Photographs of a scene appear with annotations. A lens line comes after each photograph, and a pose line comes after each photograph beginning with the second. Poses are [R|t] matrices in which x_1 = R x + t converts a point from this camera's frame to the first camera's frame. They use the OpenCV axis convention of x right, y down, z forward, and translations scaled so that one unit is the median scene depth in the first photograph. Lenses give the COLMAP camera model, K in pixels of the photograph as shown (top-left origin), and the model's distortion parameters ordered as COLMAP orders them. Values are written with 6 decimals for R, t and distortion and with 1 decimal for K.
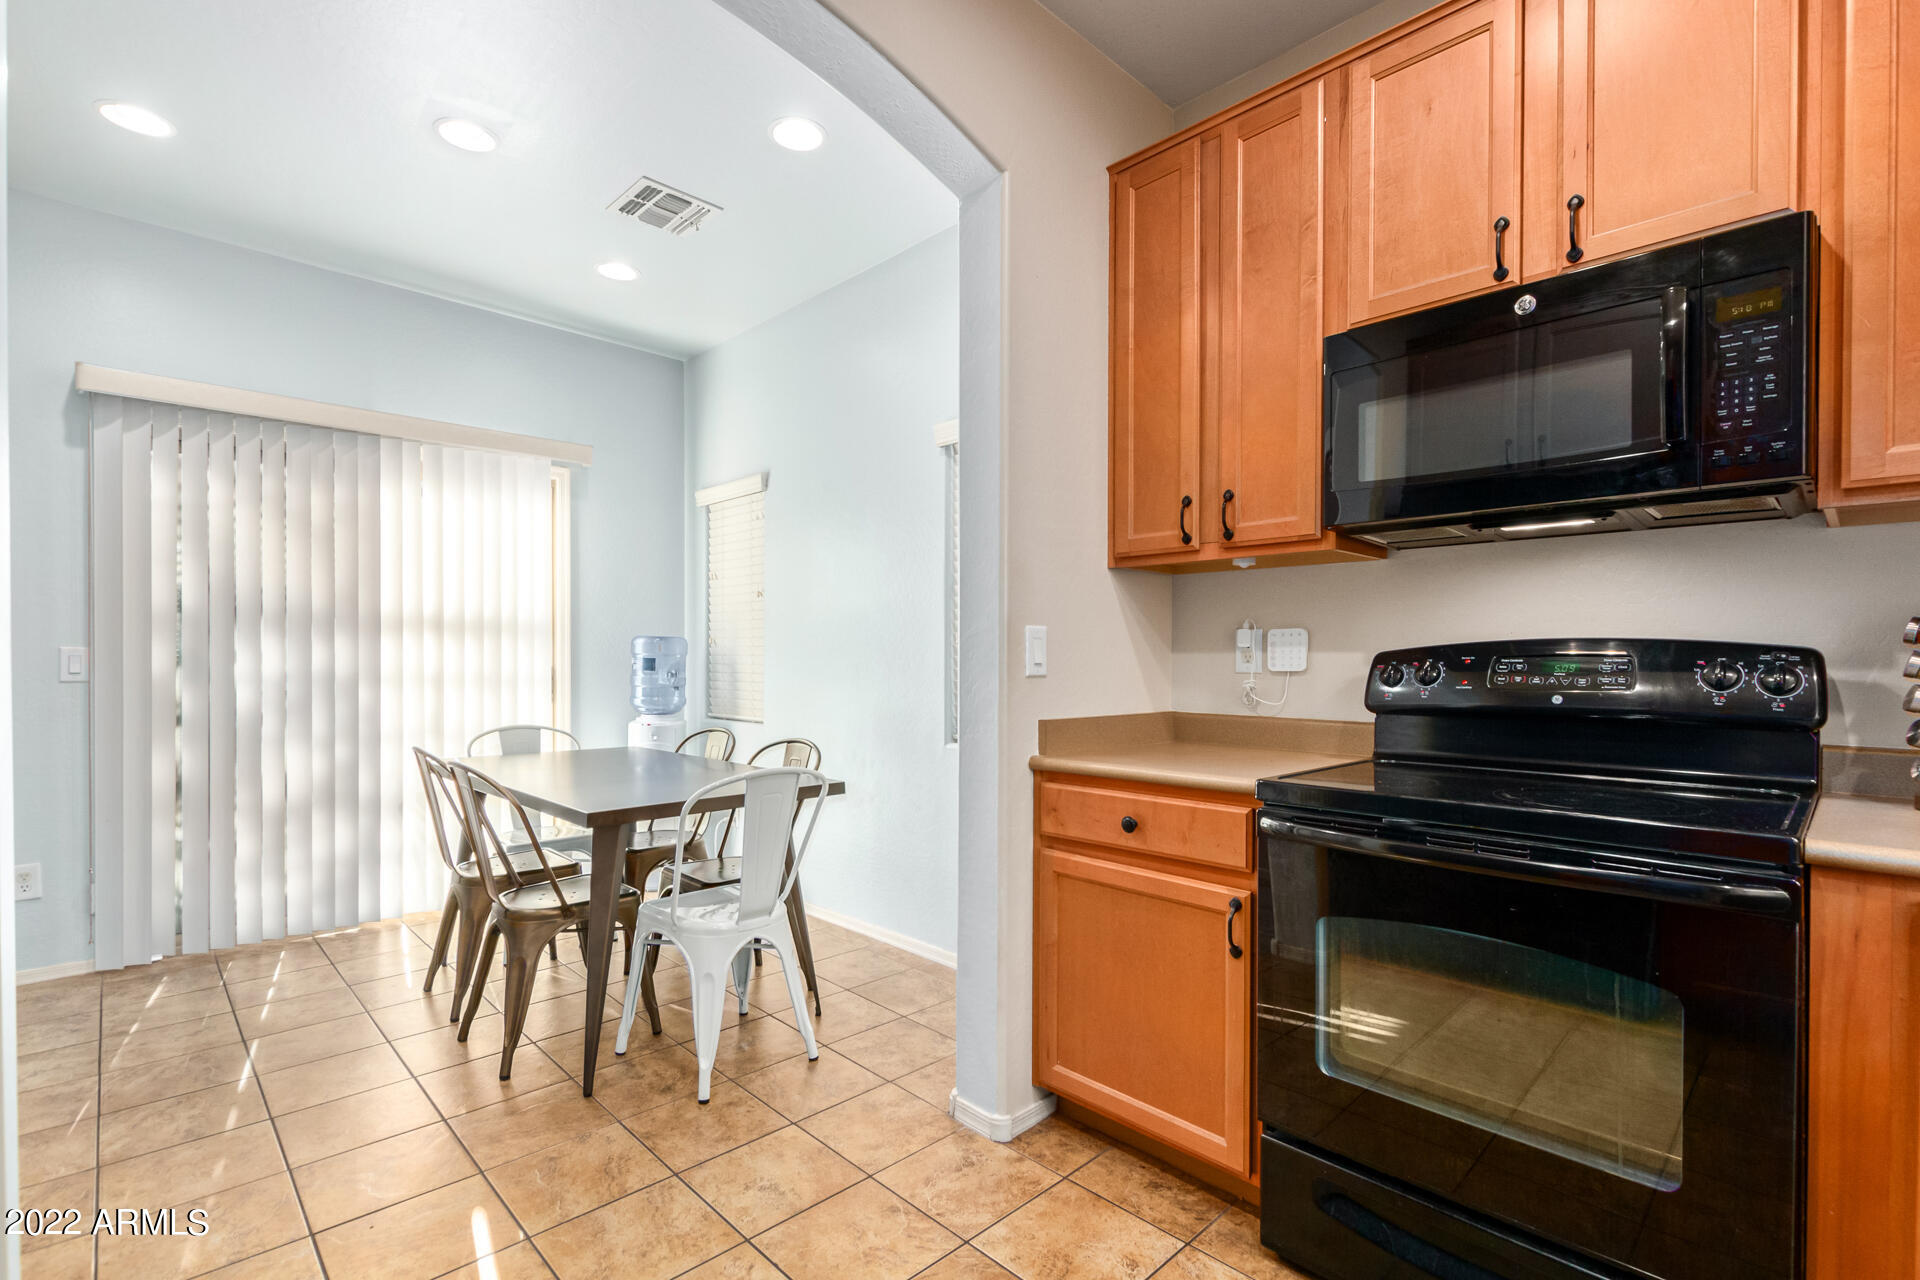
lens RADIAL K [[878.8, 0, 940.1], [0, 878.8, 661.6], [0, 0, 1]] dist [0.011258, -0.004152]
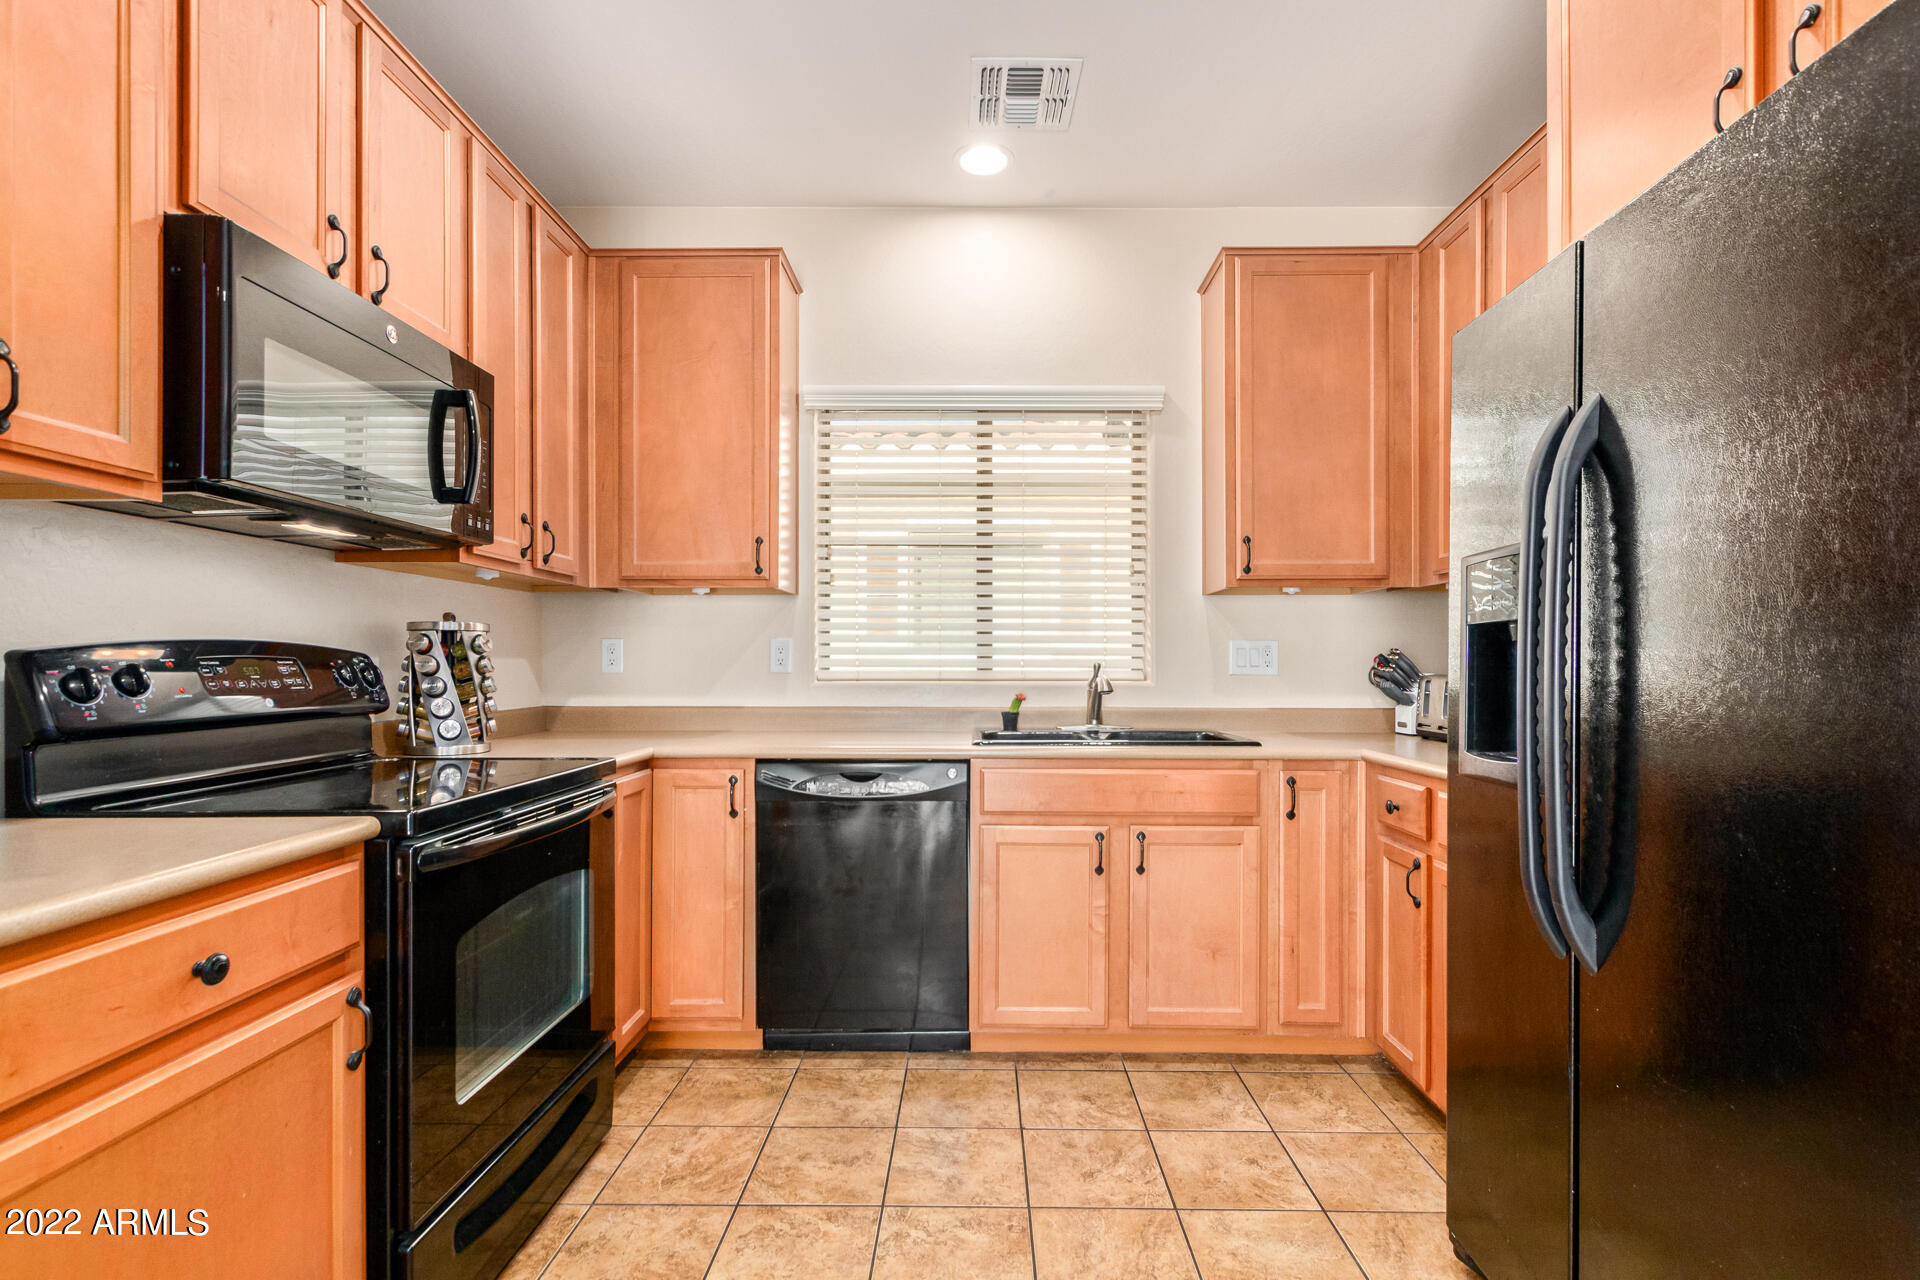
lens RADIAL K [[878.8, 0, 944.7], [0, 878.8, 661.8], [0, 0, 1]] dist [0.011258, -0.004152]
pose [[-0.691097, -0.000038, 0.722762, -0.288560], [0.002775, 0.999992, 0.002706, -0.001537], [-0.722757, 0.003875, -0.691091, 0.622264]]
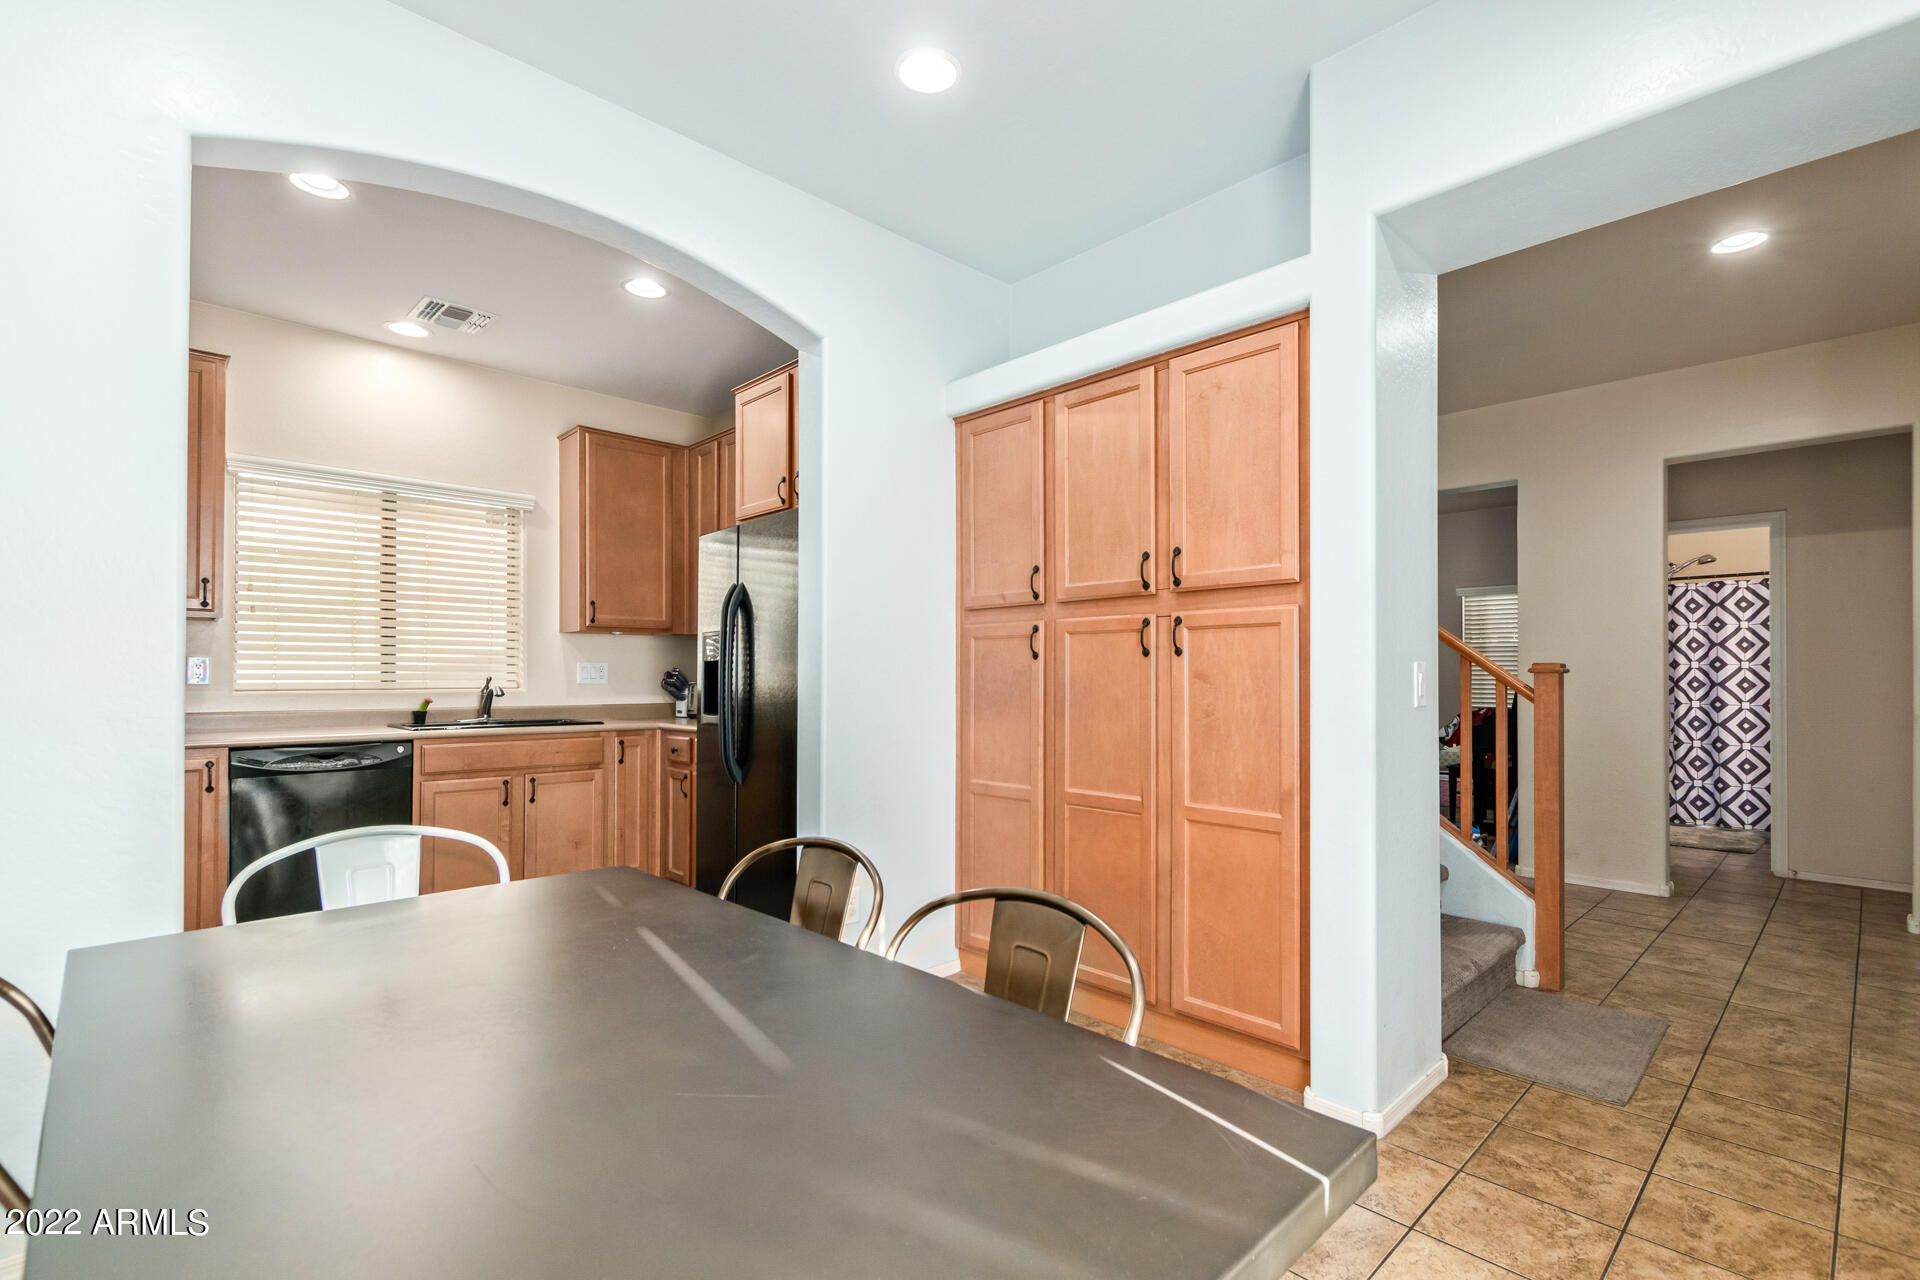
lens RADIAL K [[878.8, 0, 972.1], [0, 878.8, 672.9], [0, 0, 1]] dist [0.011258, -0.004152]
pose [[-0.999937, -0.002503, 0.010929, -0.509495], [-0.002484, 0.999995, 0.001752, -0.007325], [-0.010933, 0.001725, -0.999939, 1.254323]]
